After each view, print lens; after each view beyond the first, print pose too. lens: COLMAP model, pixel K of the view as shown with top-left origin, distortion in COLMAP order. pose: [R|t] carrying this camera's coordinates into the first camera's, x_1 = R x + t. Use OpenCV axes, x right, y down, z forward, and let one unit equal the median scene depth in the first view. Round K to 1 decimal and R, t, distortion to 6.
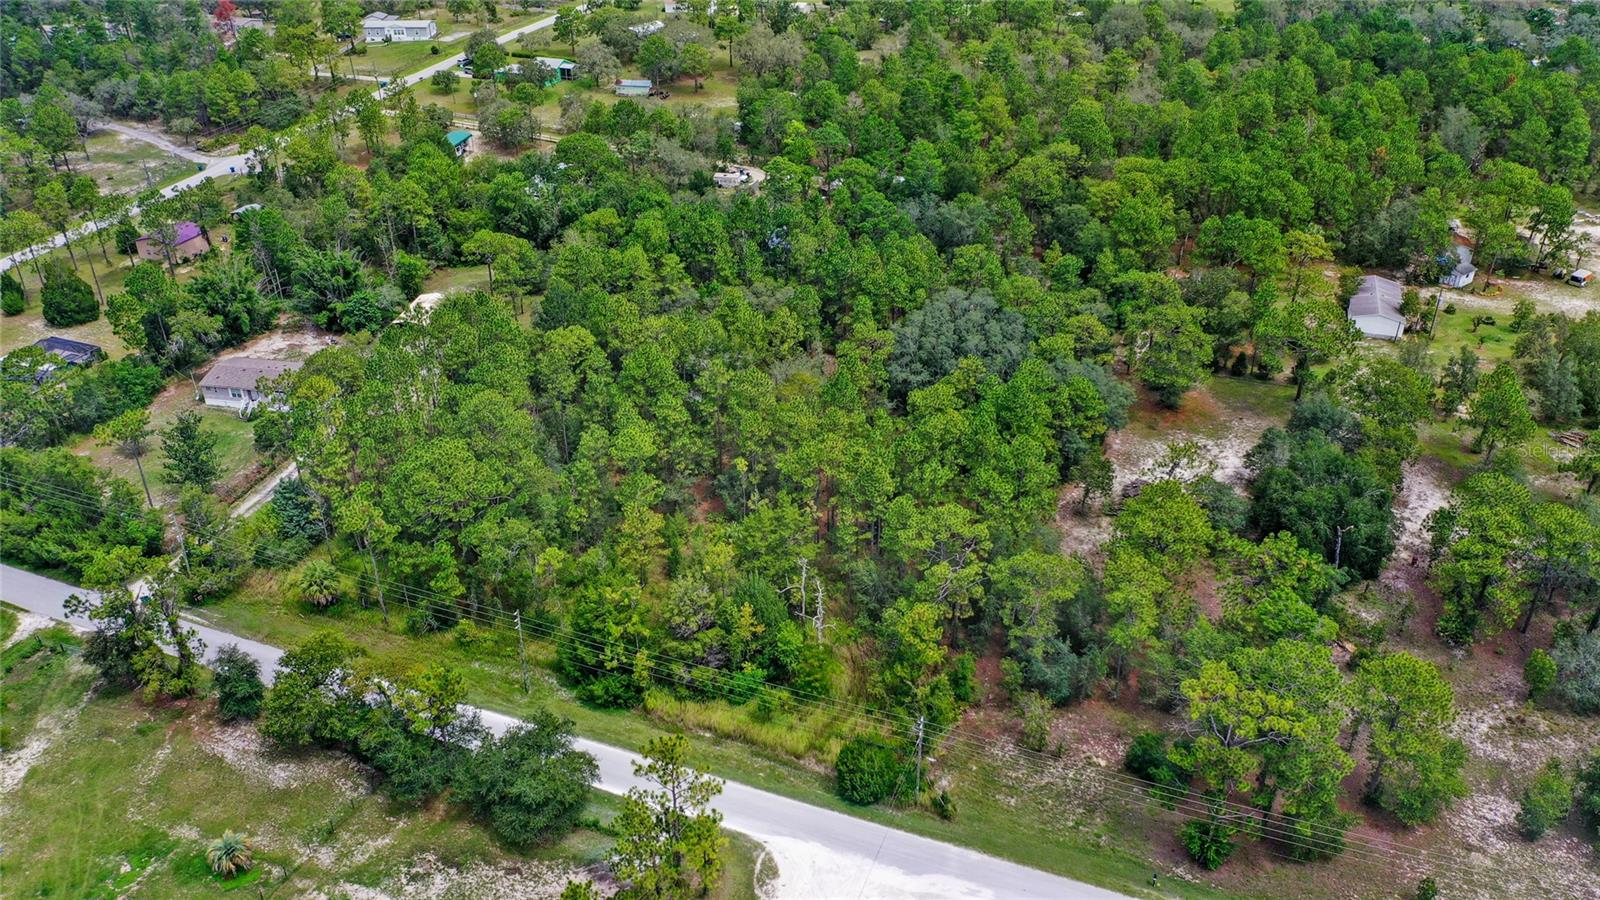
lens RADIAL K [[1249.1, 0, 796.0], [0, 1249.1, 450.6], [0, 0, 1]] dist [-0.016038, 0.003389]
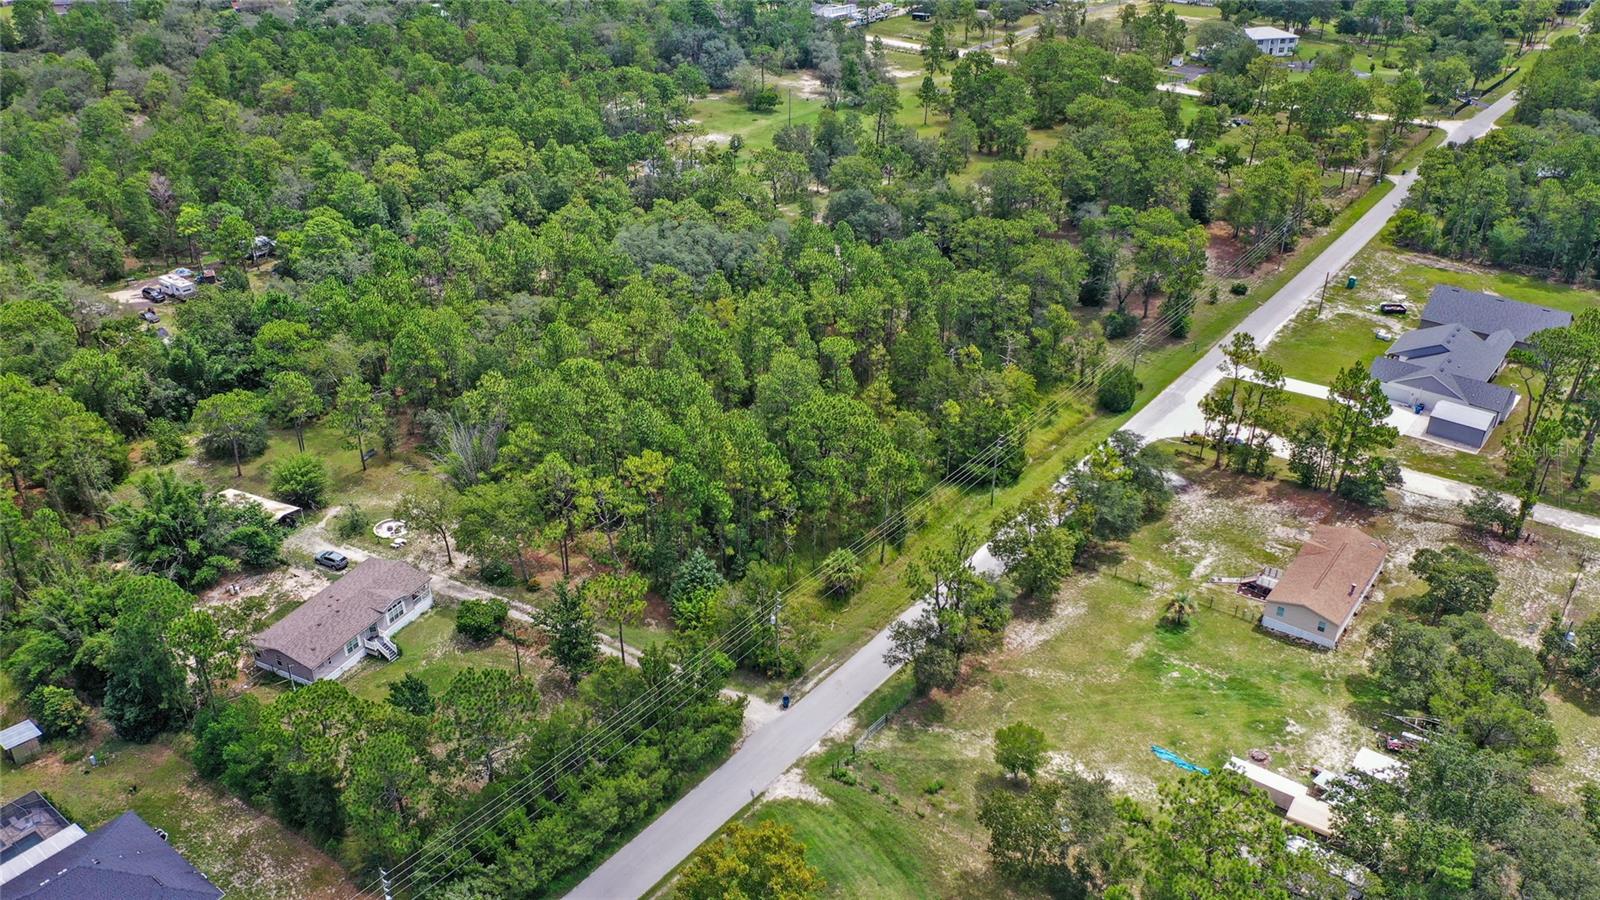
lens RADIAL K [[1249.1, 0, 796.0], [0, 1249.1, 450.6], [0, 0, 1]] dist [-0.016038, 0.003389]
pose [[0.275569, -0.457793, 0.845273, -1.533173], [0.476124, 0.828884, 0.293695, -0.373915], [-0.835085, 0.321521, 0.446381, 0.671302]]
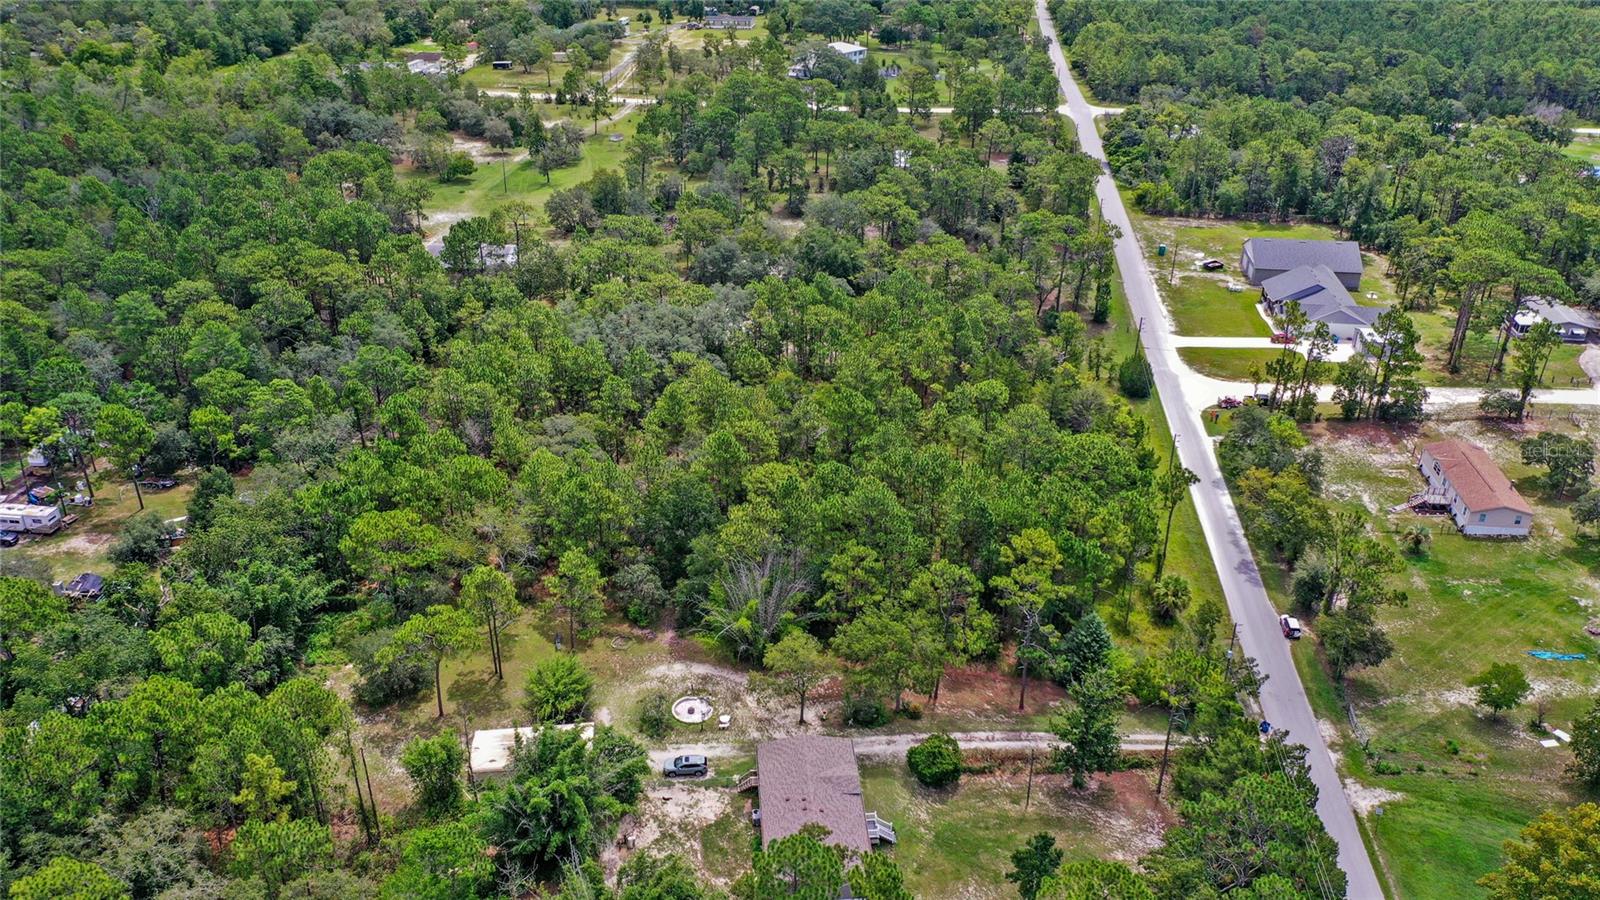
lens RADIAL K [[1240.6, 0, 796.4], [0, 1240.6, 450.4], [0, 0, 1]] dist [-0.029612, -0.001372]
pose [[-0.253615, -0.442877, 0.859965, -1.436626], [0.482859, 0.712381, 0.509274, -0.836769], [-0.838169, 0.544401, 0.033177, 1.460059]]
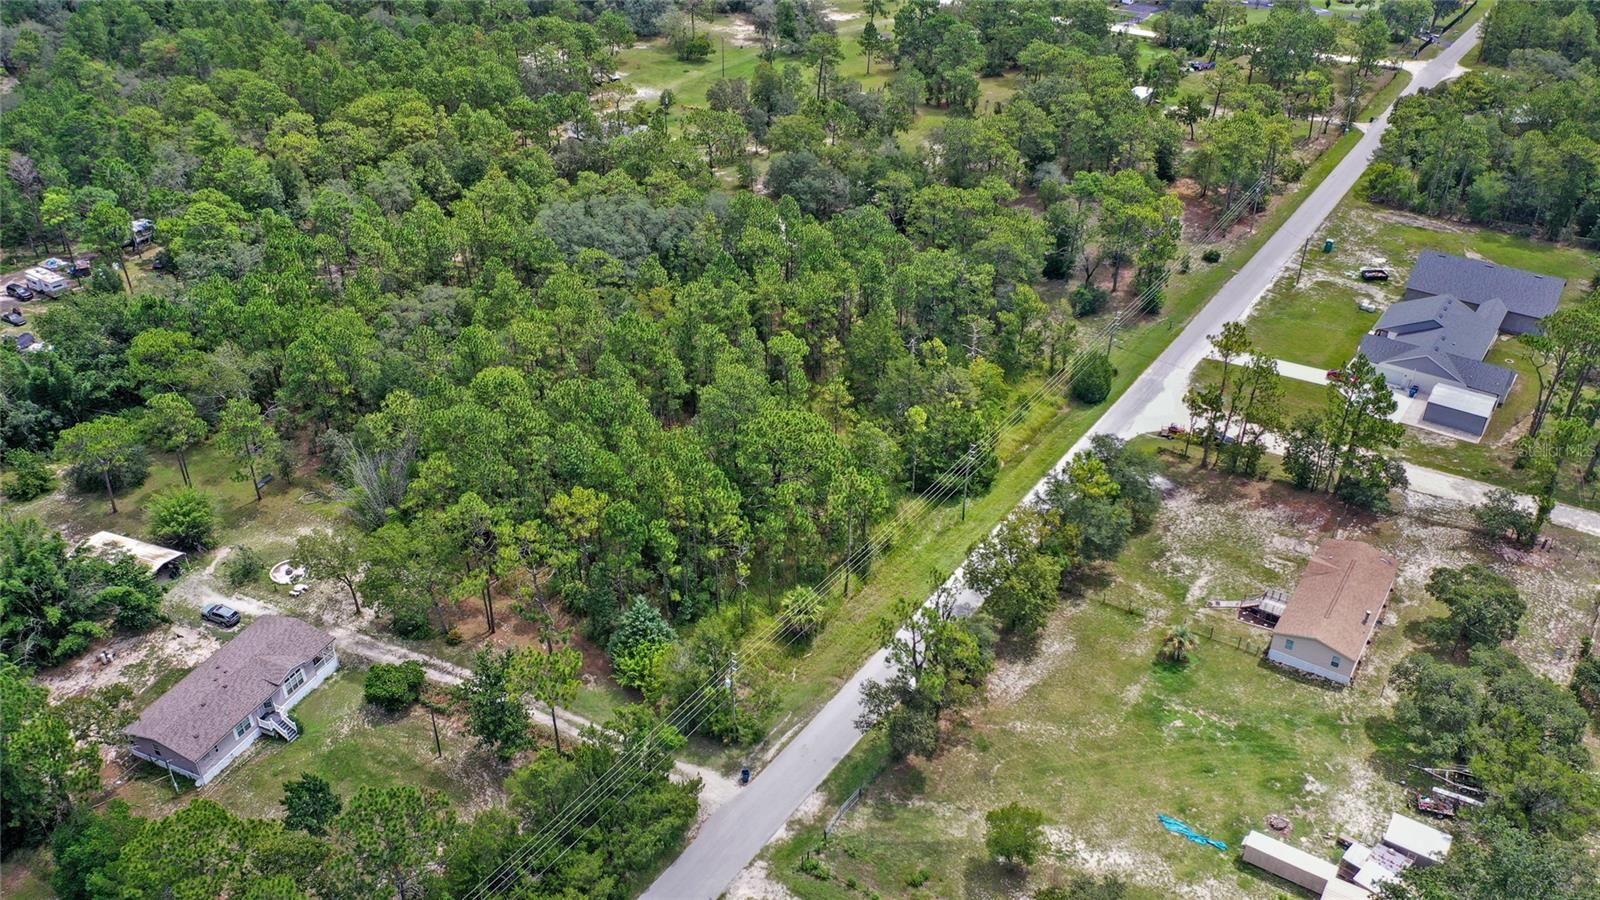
lens RADIAL K [[1249.1, 0, 796.0], [0, 1249.1, 450.6], [0, 0, 1]] dist [-0.016038, 0.003389]
pose [[0.222295, -0.508023, 0.832164, -1.368081], [0.484138, 0.798372, 0.358066, -0.402489], [-0.846283, 0.323286, 0.423428, 0.718204]]
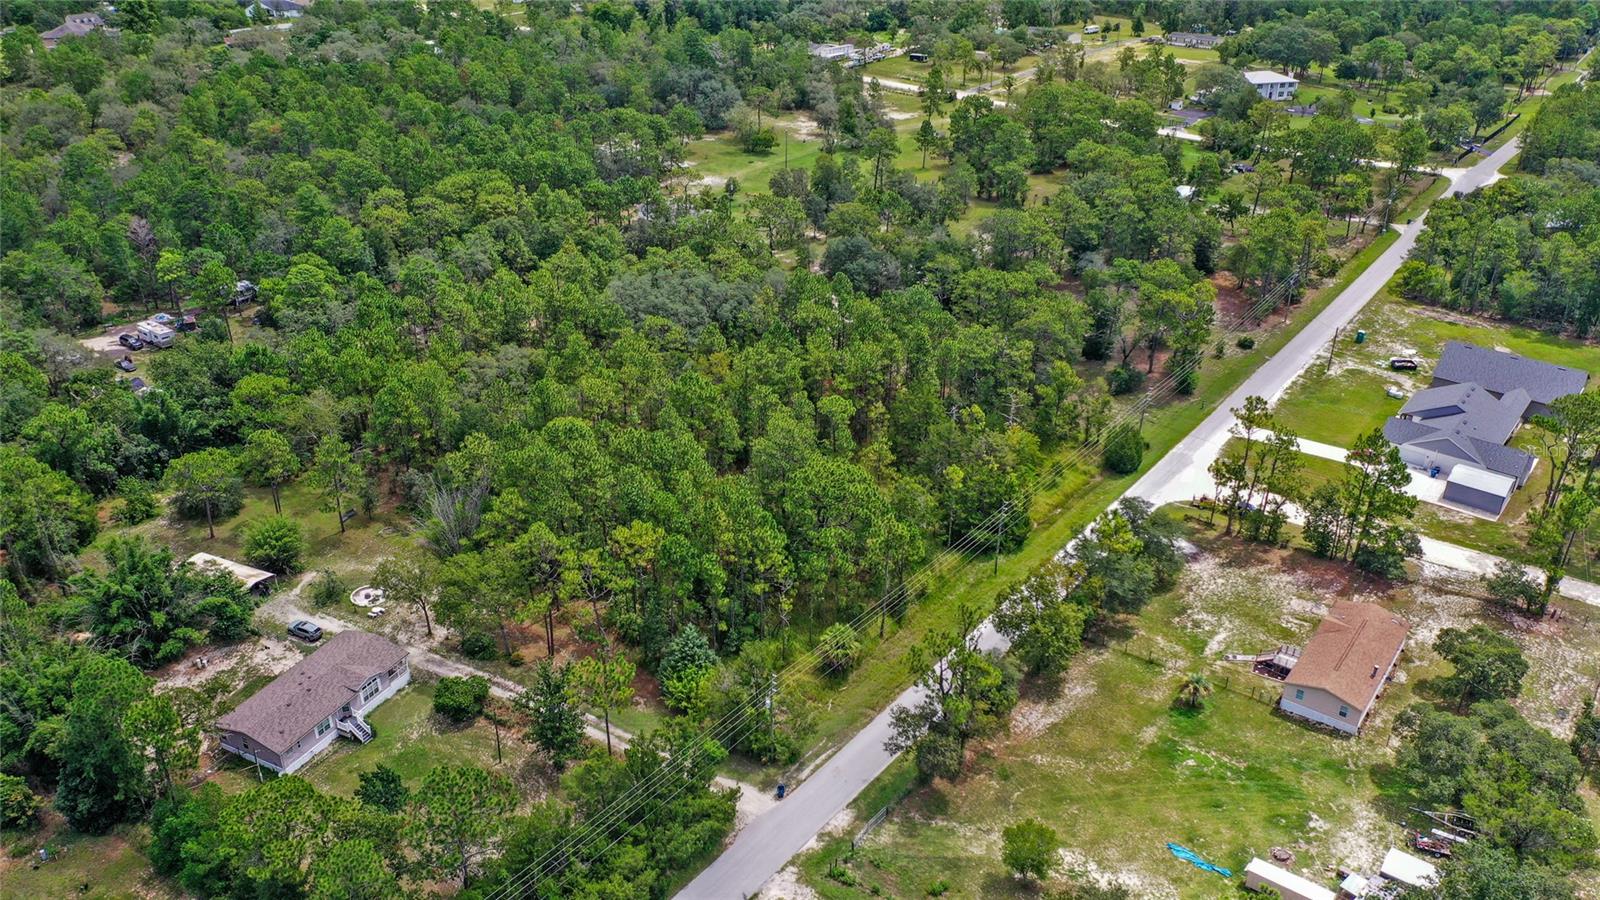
lens RADIAL K [[1249.1, 0, 796.0], [0, 1249.1, 450.6], [0, 0, 1]] dist [-0.016038, 0.003389]
pose [[0.273579, -0.435372, 0.857674, -1.469417], [0.469326, 0.838761, 0.276067, -0.392271], [-0.839576, 0.327002, 0.433799, 0.686715]]
